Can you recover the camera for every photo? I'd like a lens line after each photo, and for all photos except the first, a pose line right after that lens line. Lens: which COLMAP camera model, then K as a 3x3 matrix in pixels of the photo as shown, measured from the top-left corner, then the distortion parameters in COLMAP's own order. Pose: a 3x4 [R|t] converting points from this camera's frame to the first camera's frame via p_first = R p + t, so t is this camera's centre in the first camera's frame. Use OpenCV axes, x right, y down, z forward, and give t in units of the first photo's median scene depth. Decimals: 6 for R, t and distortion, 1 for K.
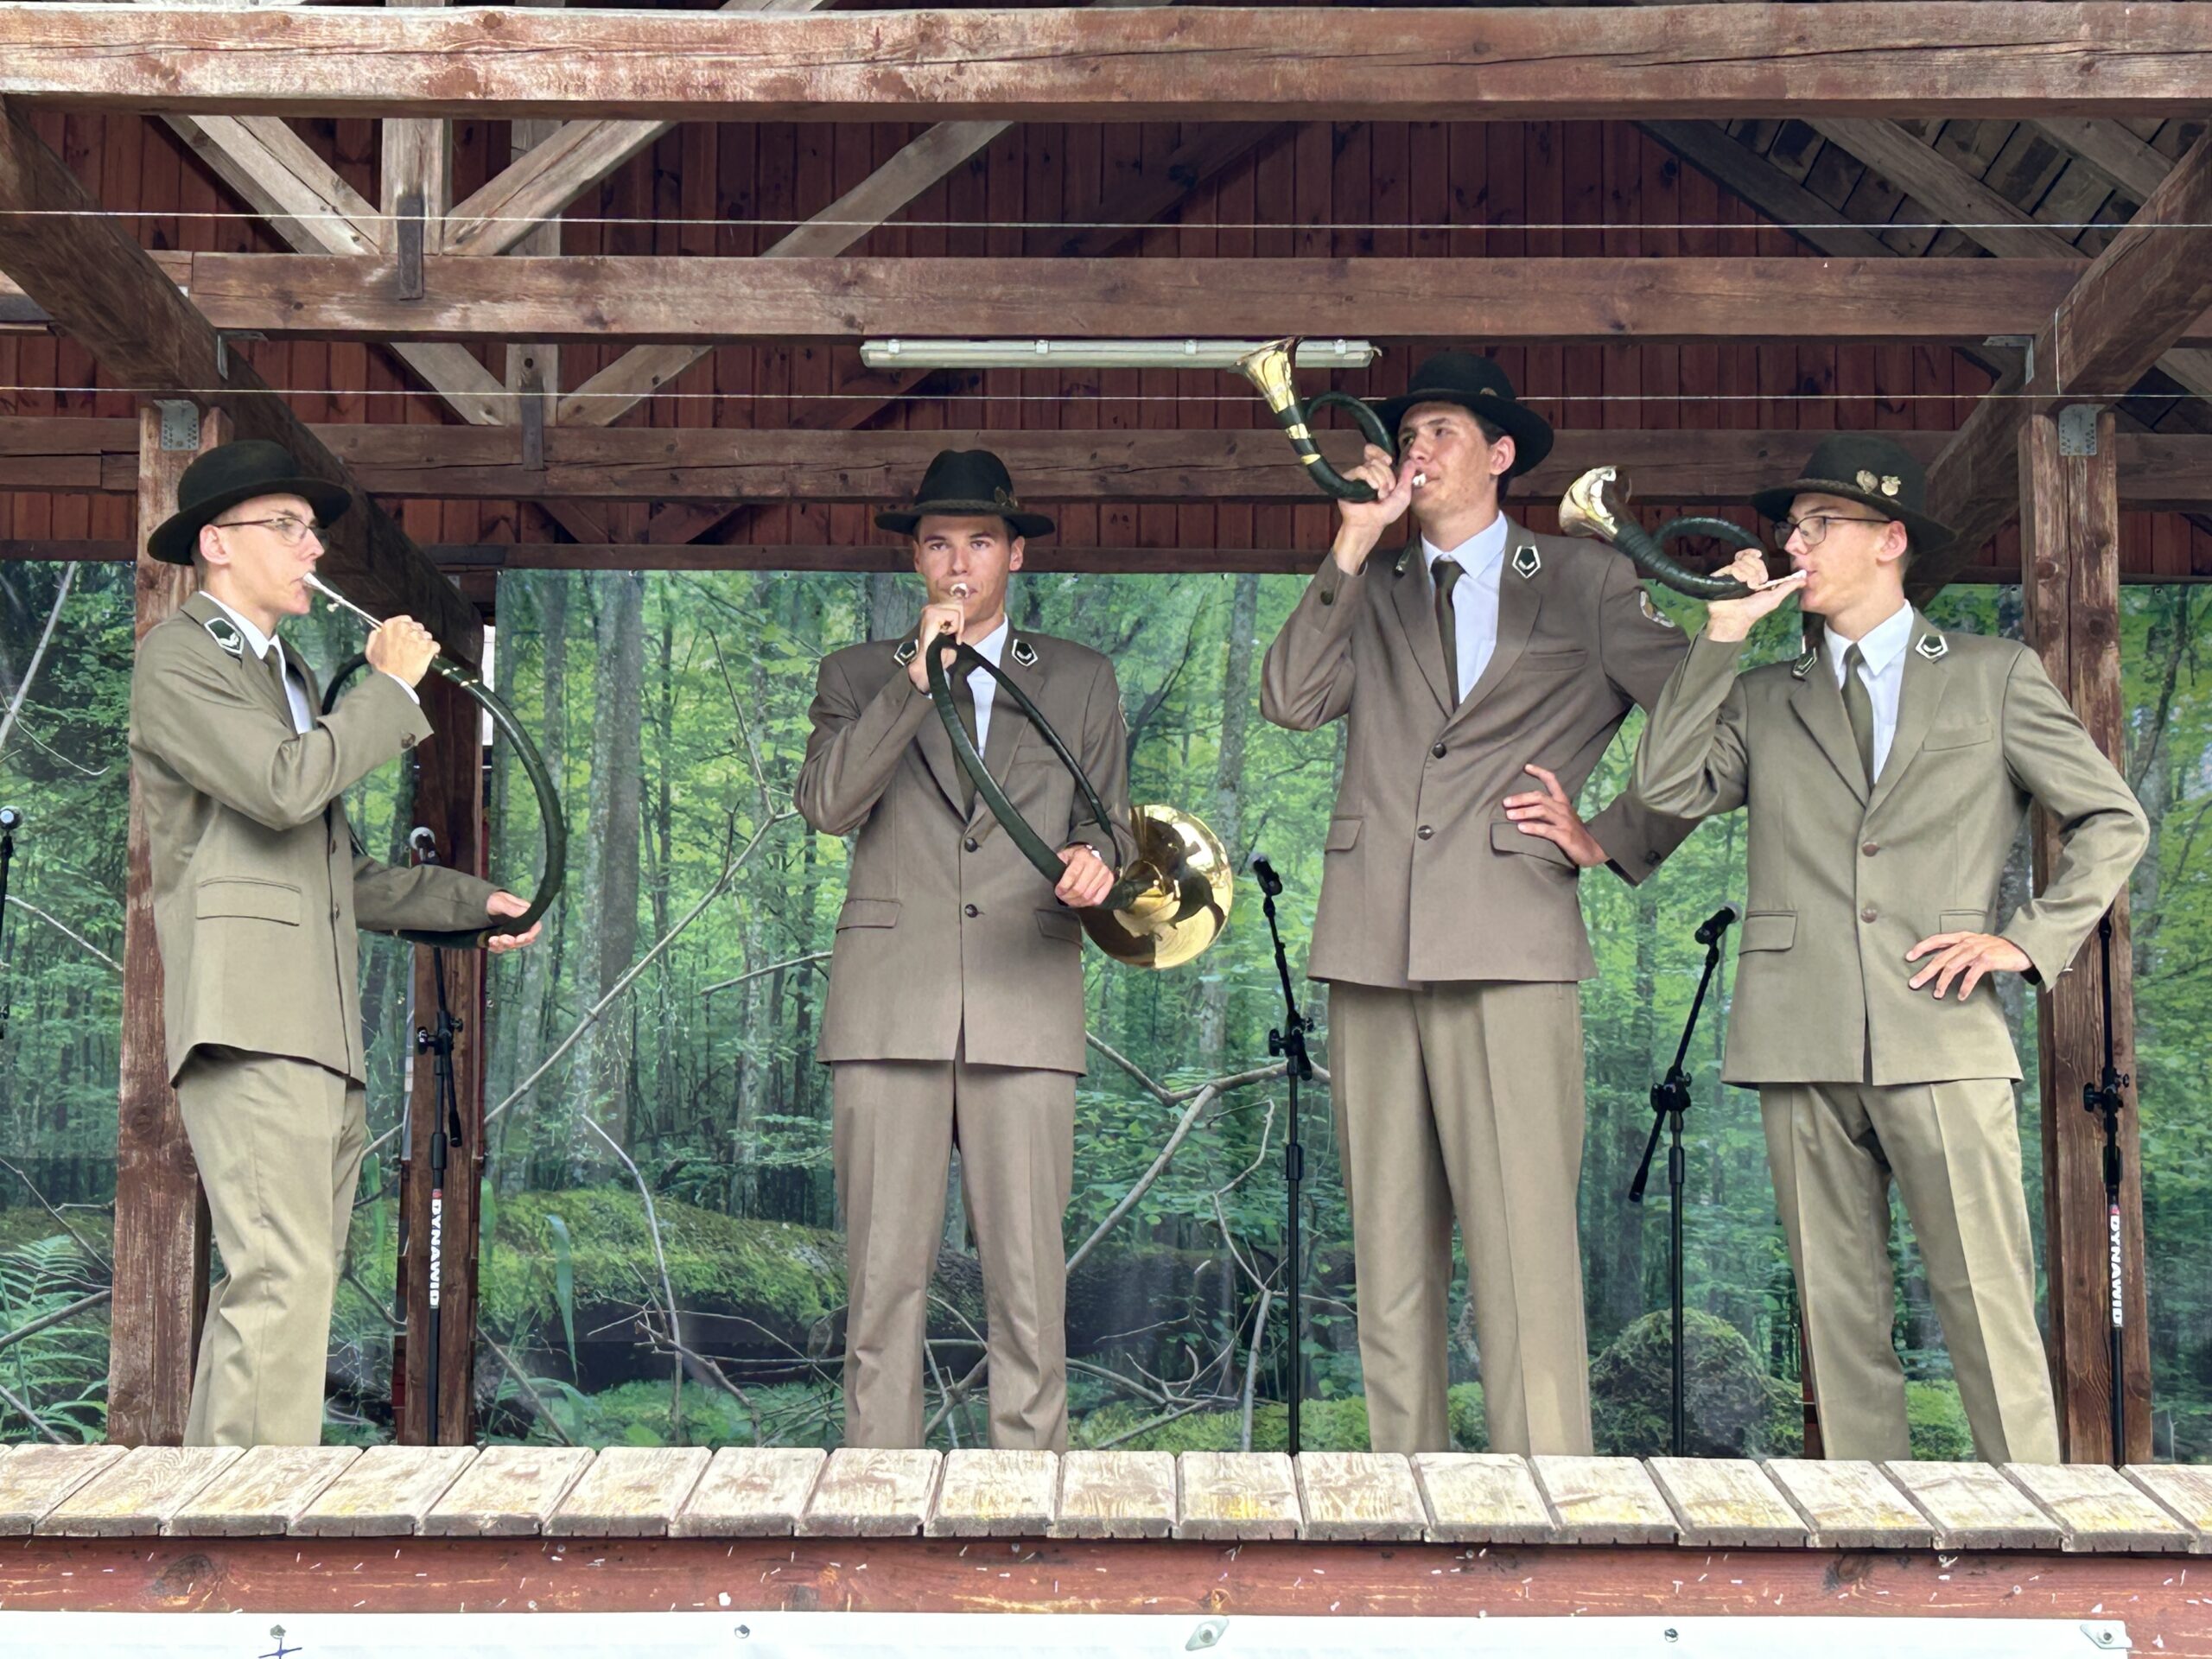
lens RADIAL K [[4437.1, 0, 1064.8], [0, 4437.1, 887.7], [0, 0, 1]] dist [0.141143, 0.000000]
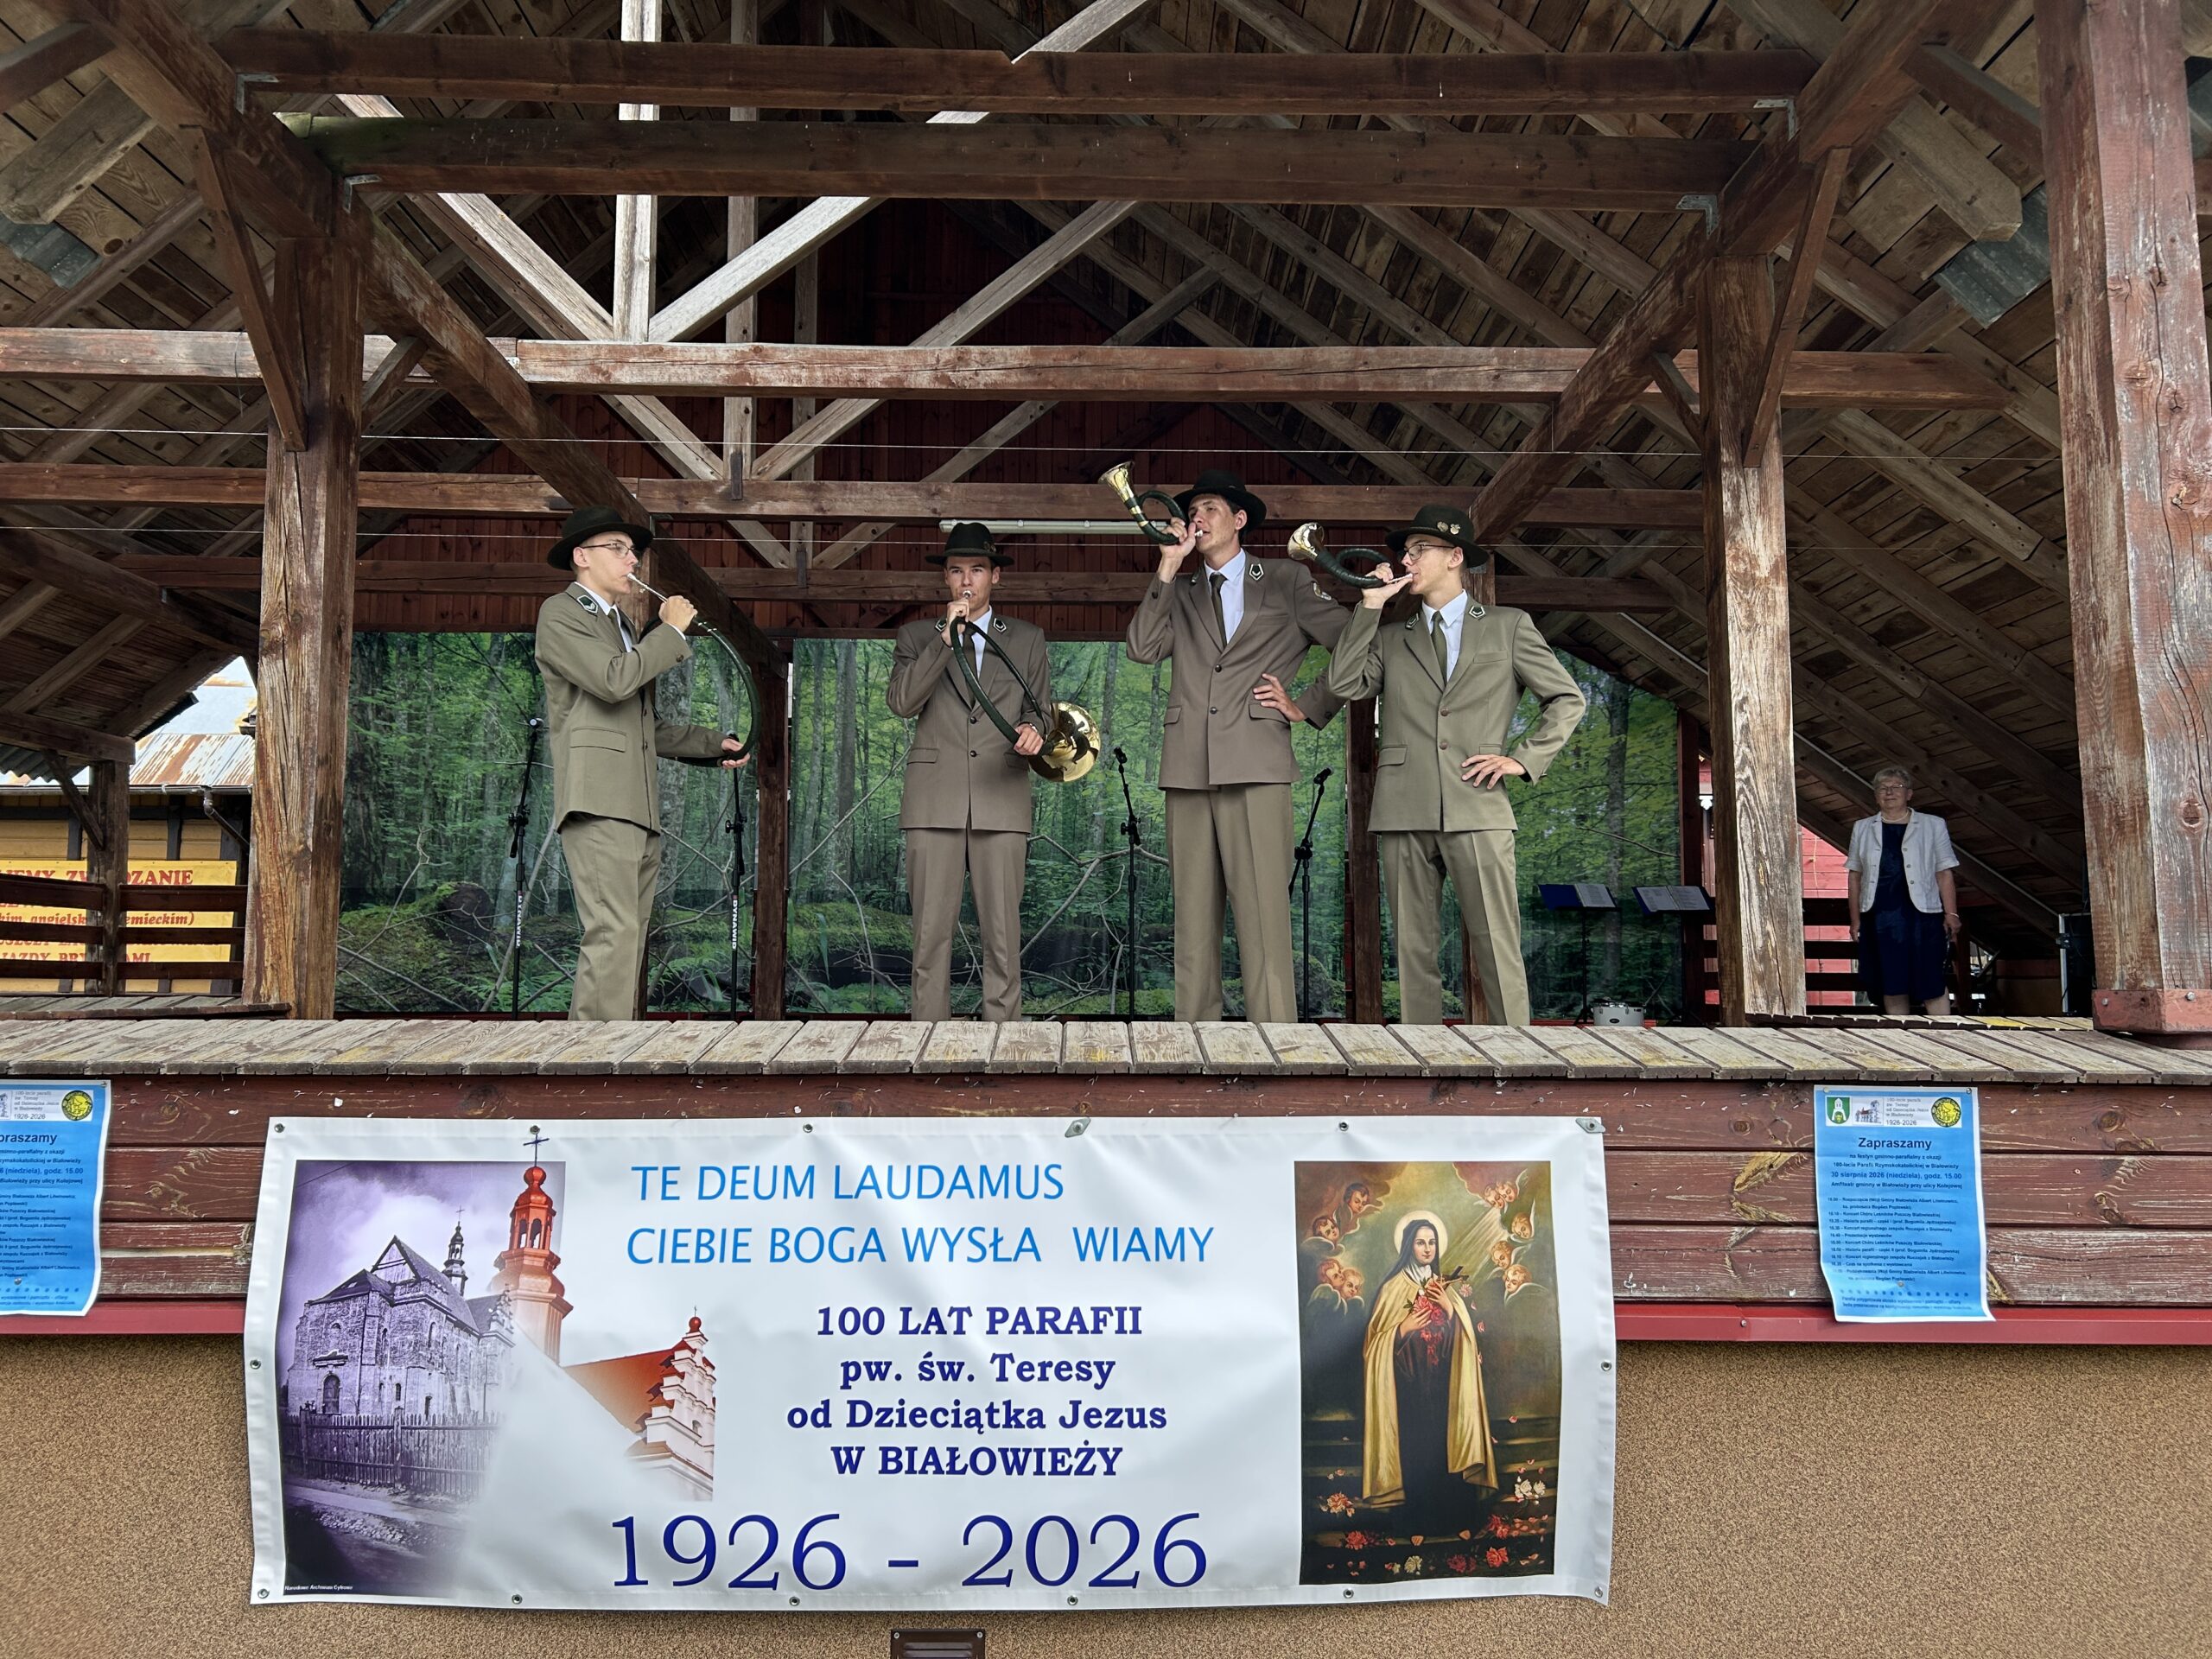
lens RADIAL K [[1667.9, 0, 1104.2], [0, 1667.9, 845.4], [0, 0, 1]] dist [0.069814, -0.068617]
pose [[0.999456, -0.000399, 0.032989, 0.006787], [-0.000530, 0.999604, 0.028149, 0.012688], [-0.032988, -0.028151, 0.999059, 0.113888]]
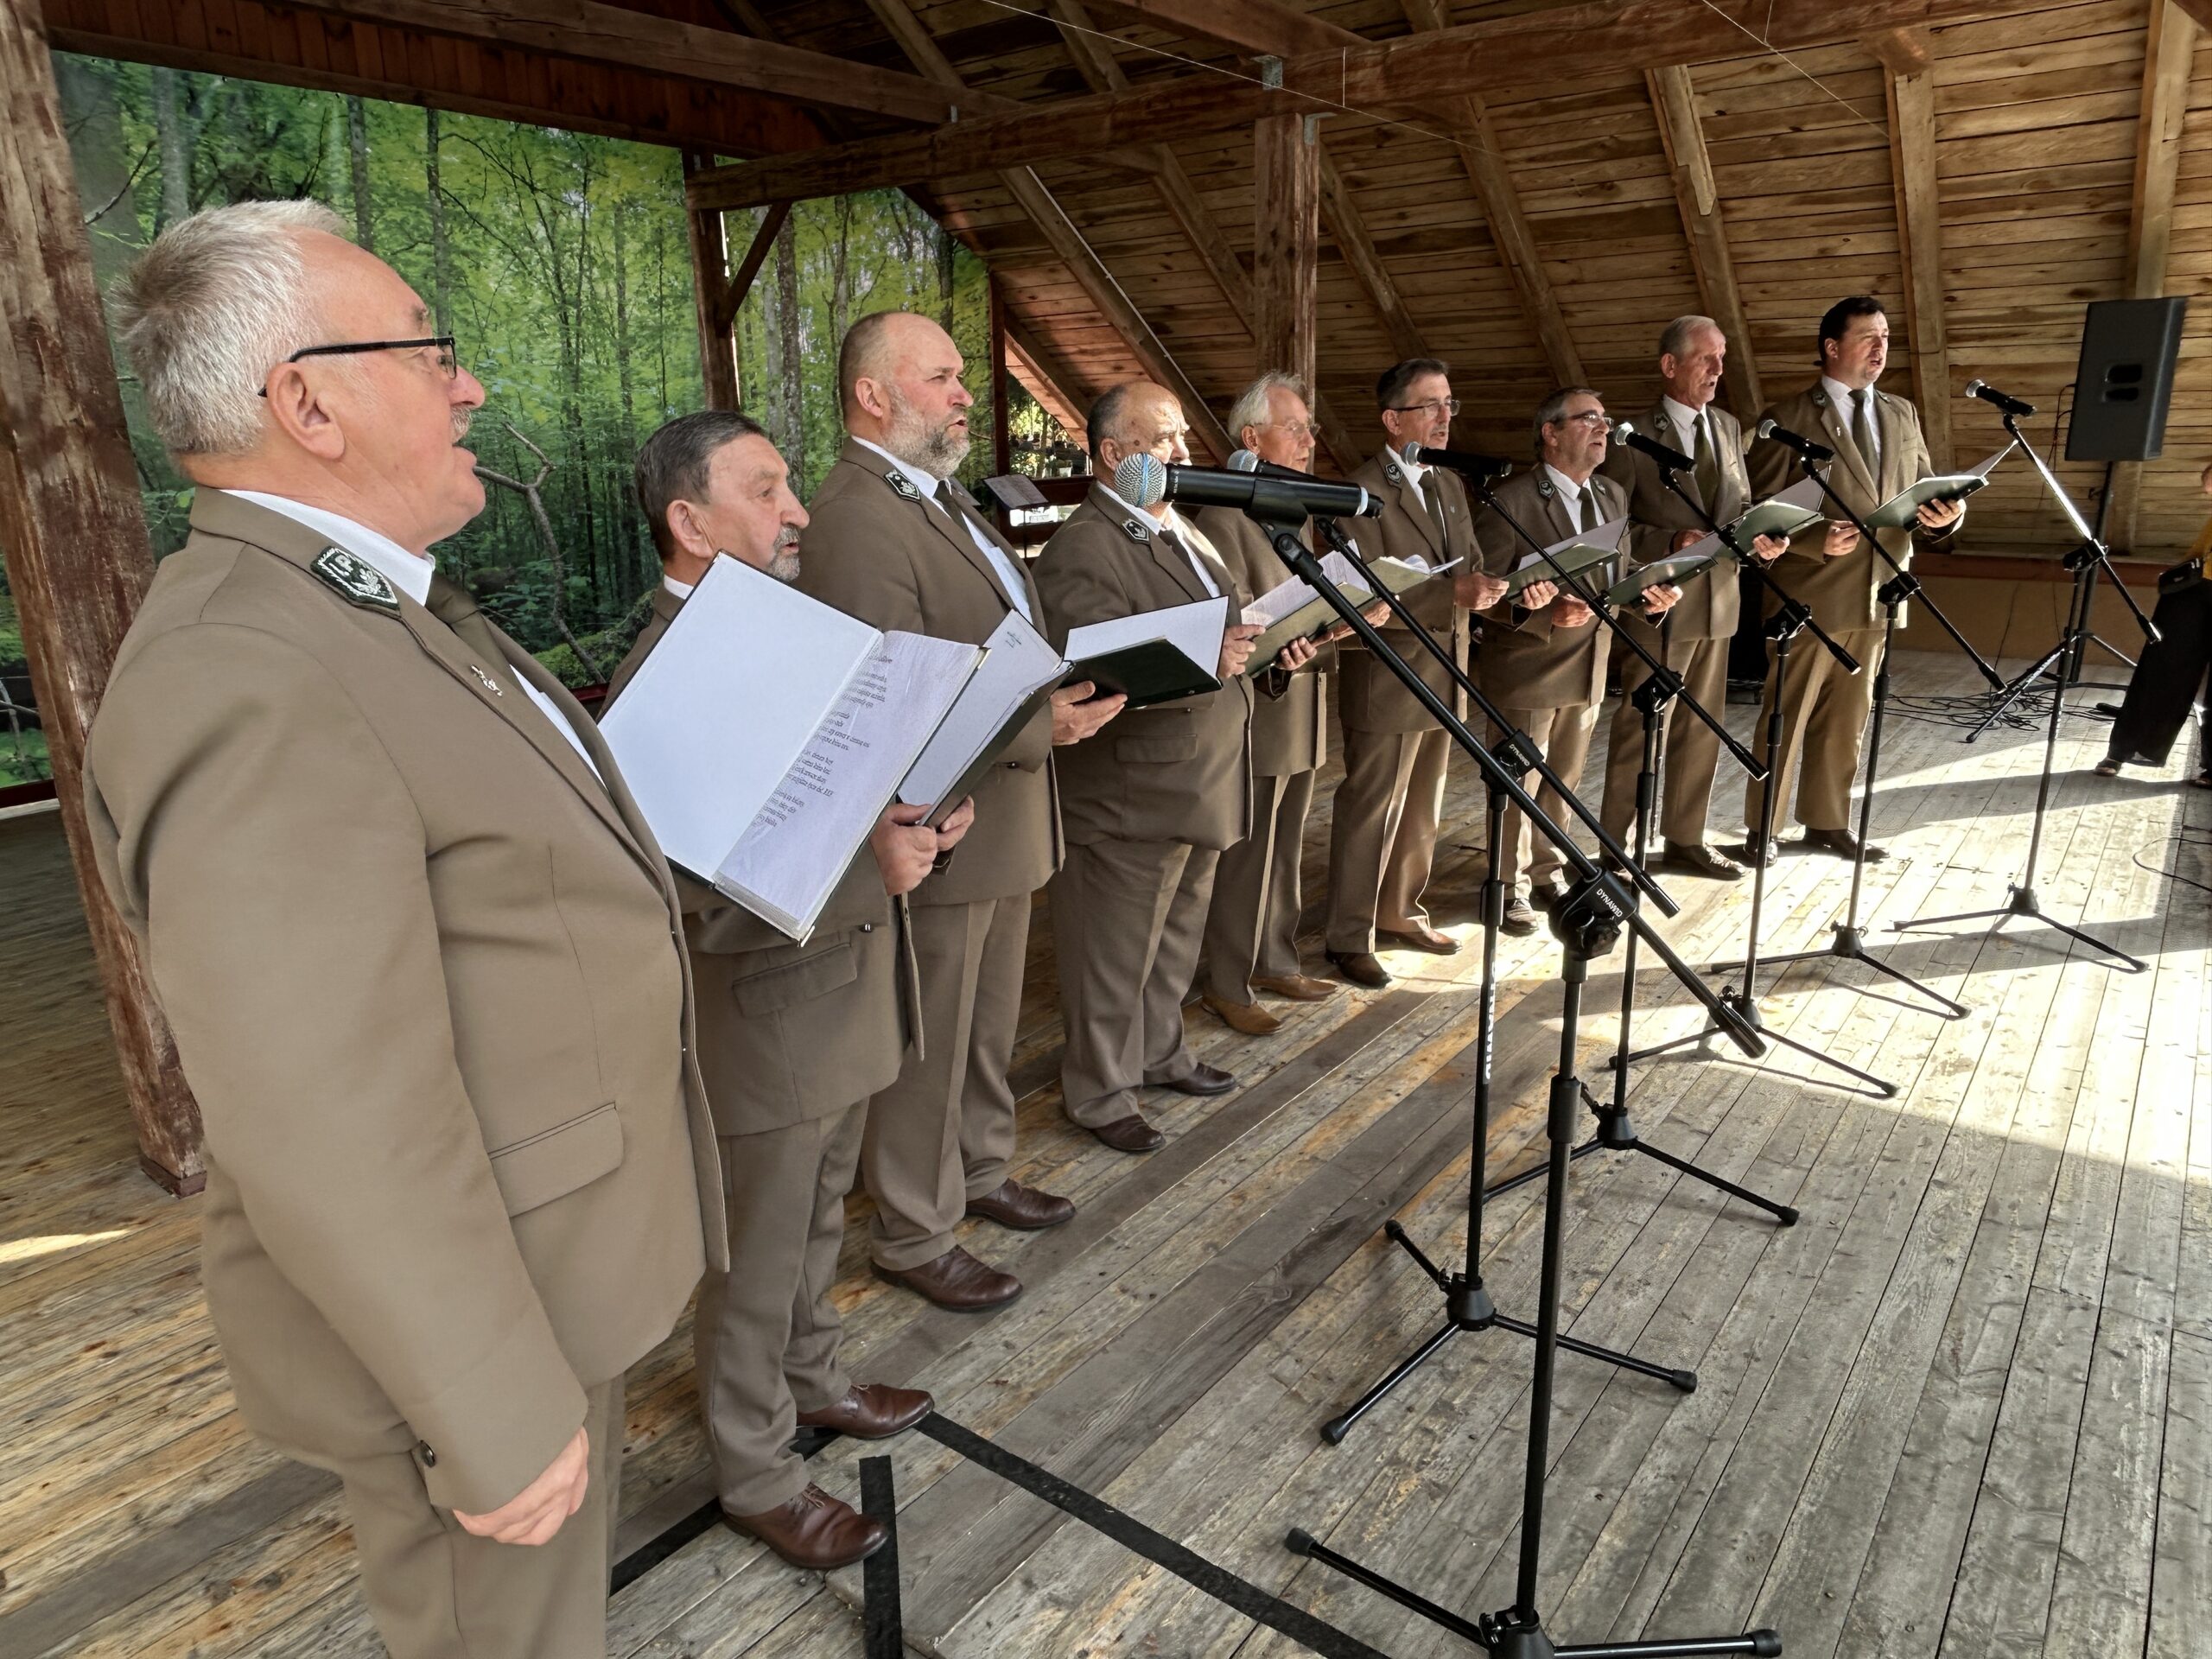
lens RADIAL K [[1428.8, 0, 1085.1], [0, 1428.8, 839.0], [0, 0, 1]] dist [-0.005701, -0.001793]
pose [[0.599667, -0.249225, 0.760452, -0.223249], [-0.066444, 0.931480, 0.357673, -0.028568], [-0.797487, -0.265012, 0.542018, 0.519495]]
